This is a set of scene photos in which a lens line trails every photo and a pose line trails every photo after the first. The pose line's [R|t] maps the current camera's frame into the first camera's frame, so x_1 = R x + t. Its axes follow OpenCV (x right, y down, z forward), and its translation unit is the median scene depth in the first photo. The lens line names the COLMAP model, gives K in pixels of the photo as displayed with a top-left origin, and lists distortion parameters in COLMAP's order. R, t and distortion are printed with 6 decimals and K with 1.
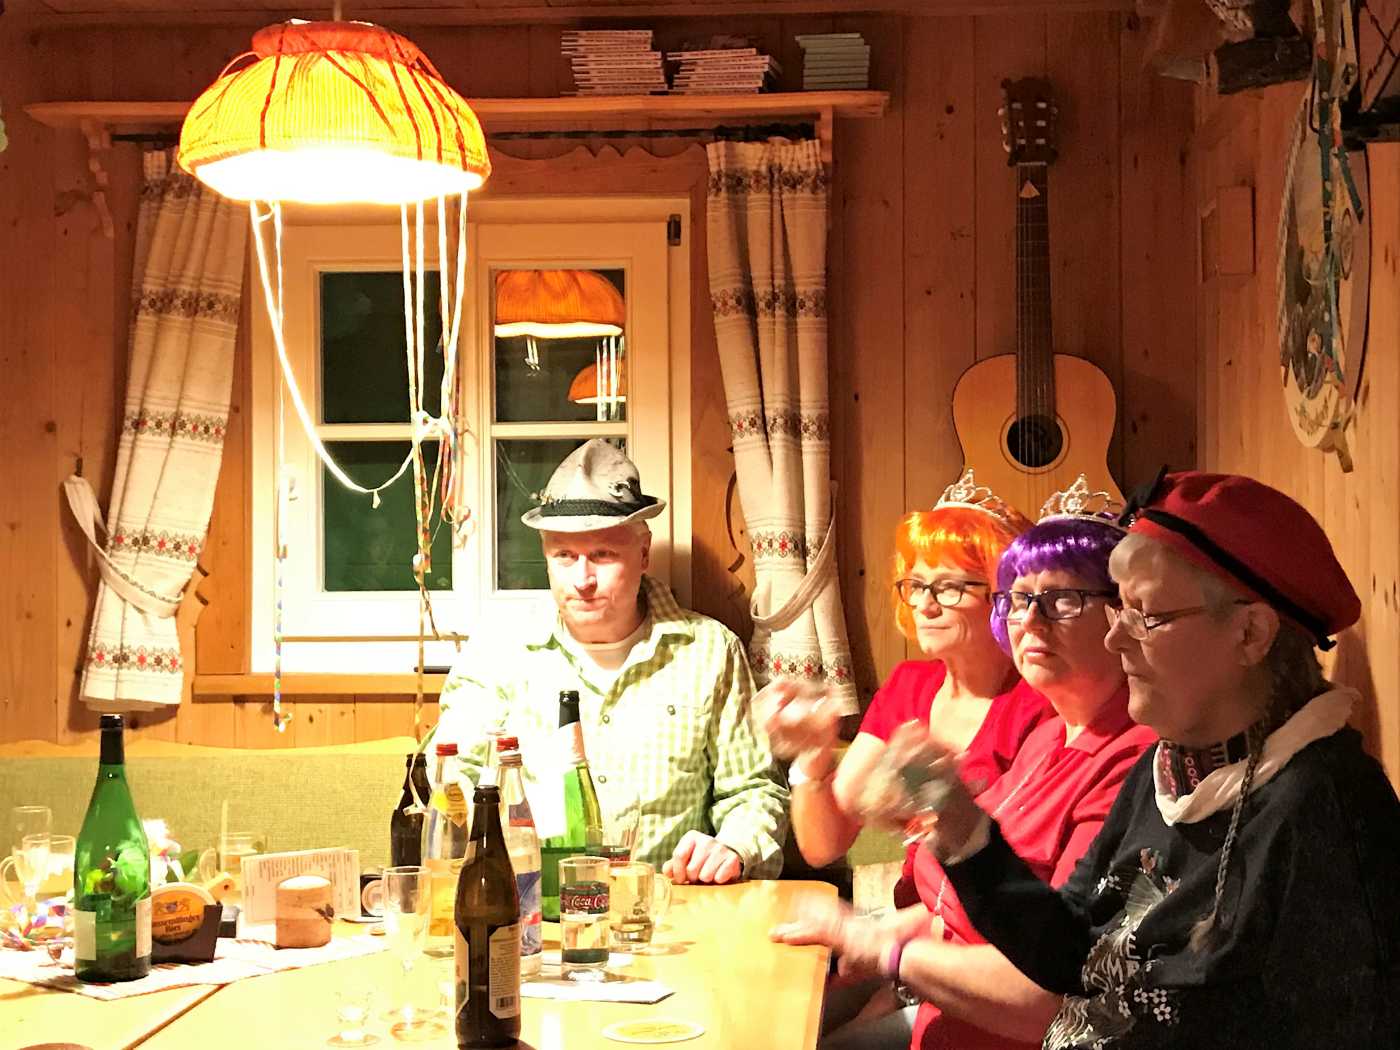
lens RADIAL K [[2115.3, 0, 710.3], [0, 2115.3, 522.8], [0, 0, 1]] dist [0.096342, 0.000000]
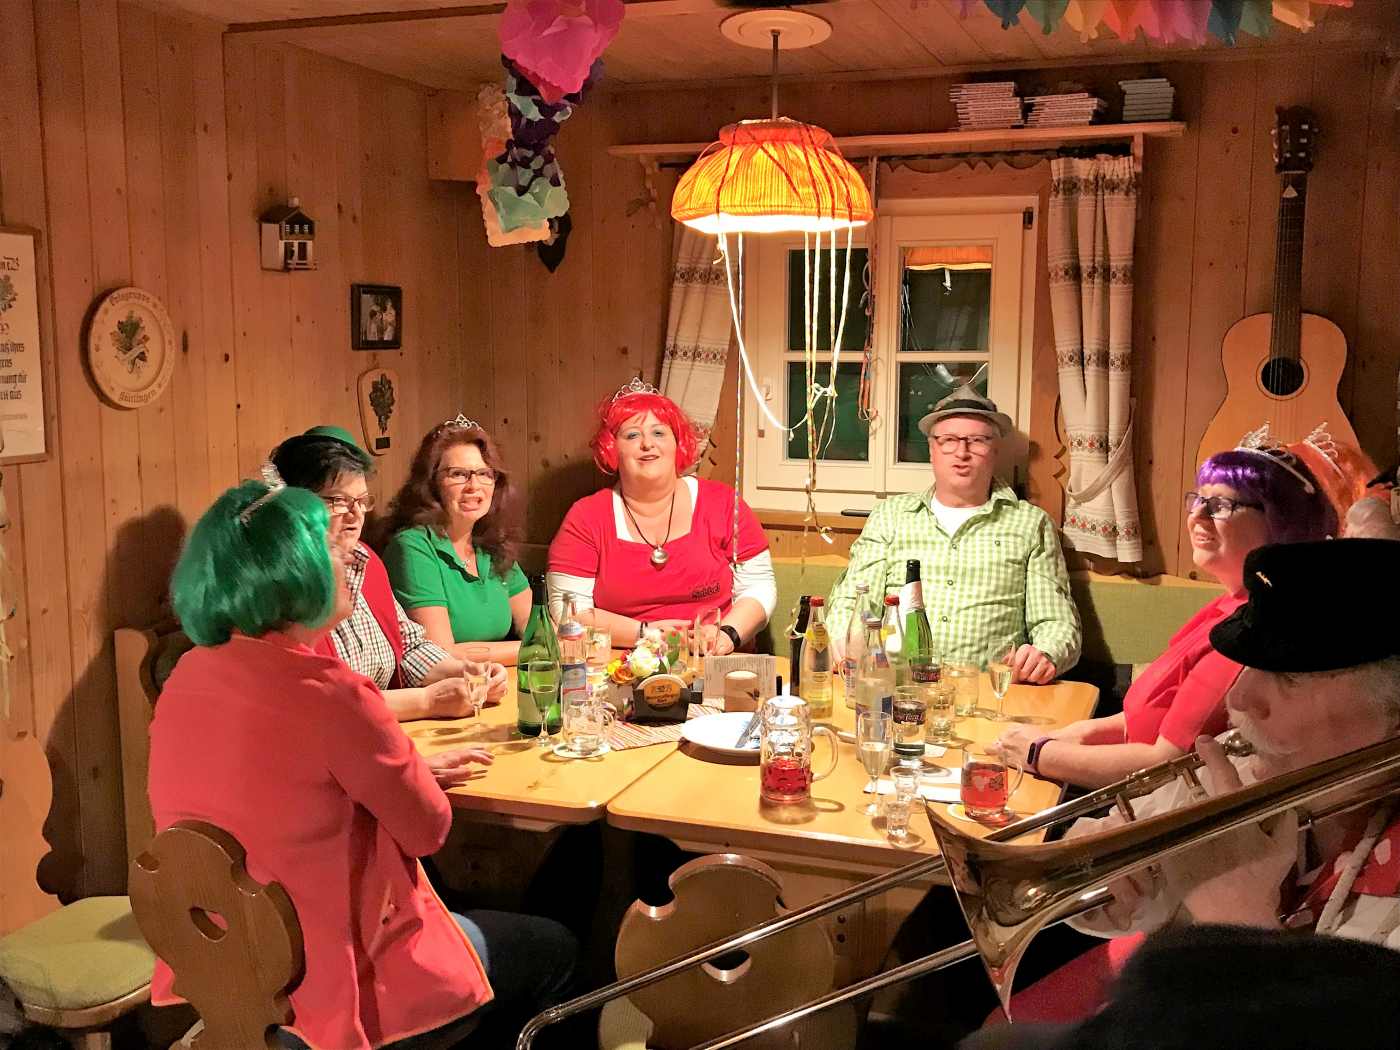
lens RADIAL K [[1395.4, 0, 698.3], [0, 1395.4, 534.5], [0, 0, 1]] dist [-0.002816, 0.000000]
pose [[0.955362, 0.052322, -0.290766, 0.057931], [-0.007838, 0.988335, 0.152093, -0.071230], [0.295332, -0.143025, 0.944628, 0.007961]]
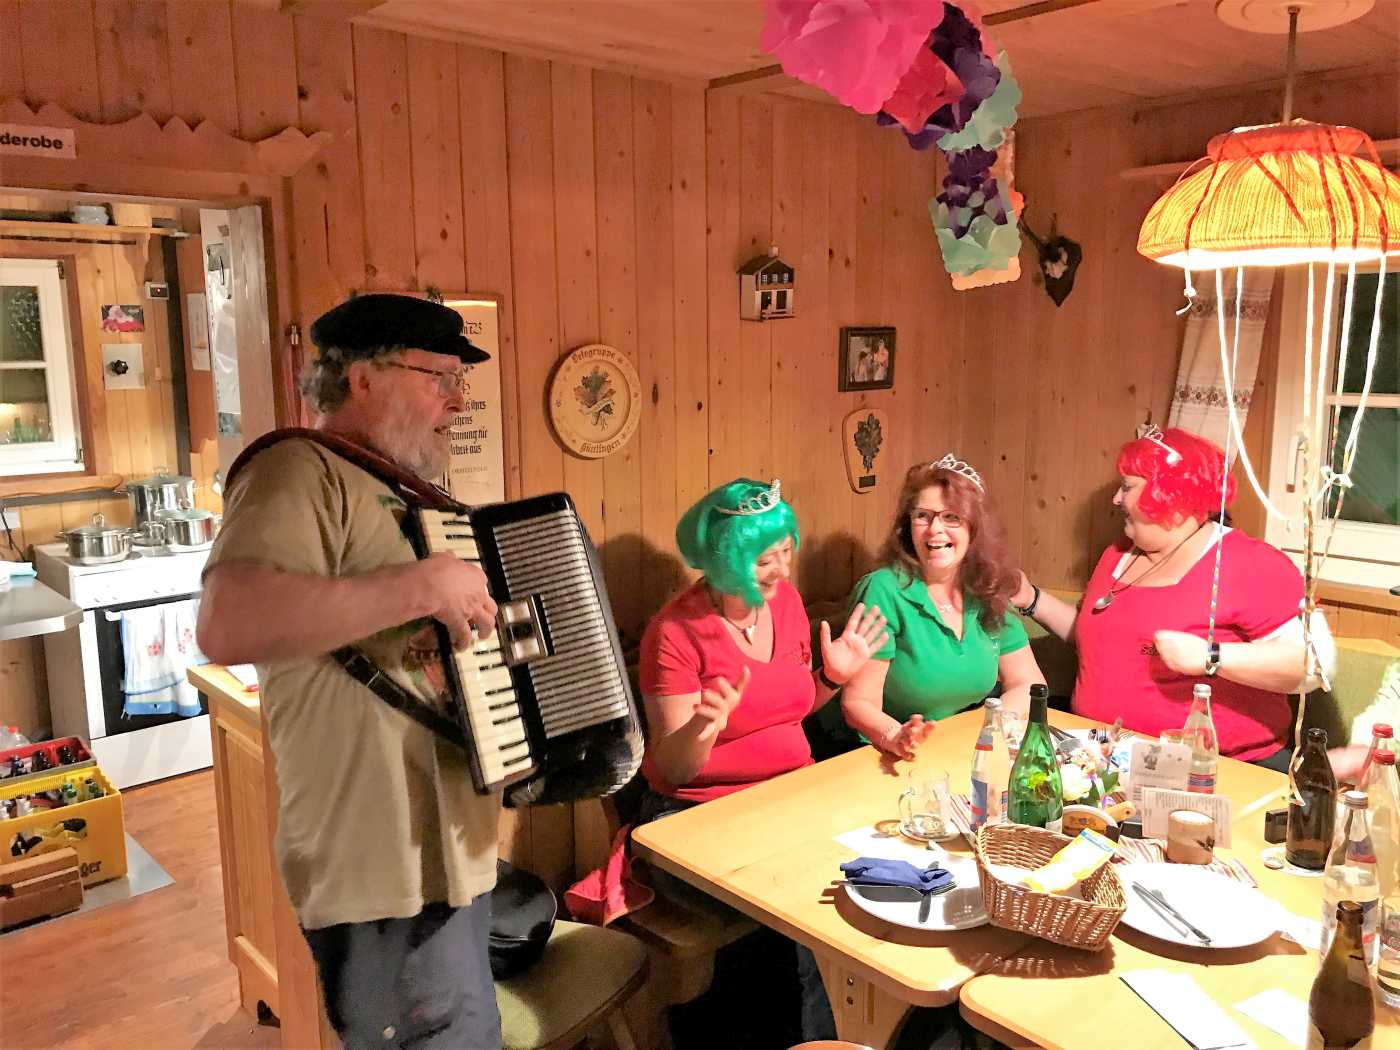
lens RADIAL K [[1131.4, 0, 710.7], [0, 1131.4, 530.2], [0, 0, 1]] dist [0.017553, -0.022177]
pose [[0.705247, 0.120978, -0.698563, 0.049681], [0.010845, 0.983377, 0.181251, -0.099089], [0.708879, -0.135402, 0.692212, 0.239643]]
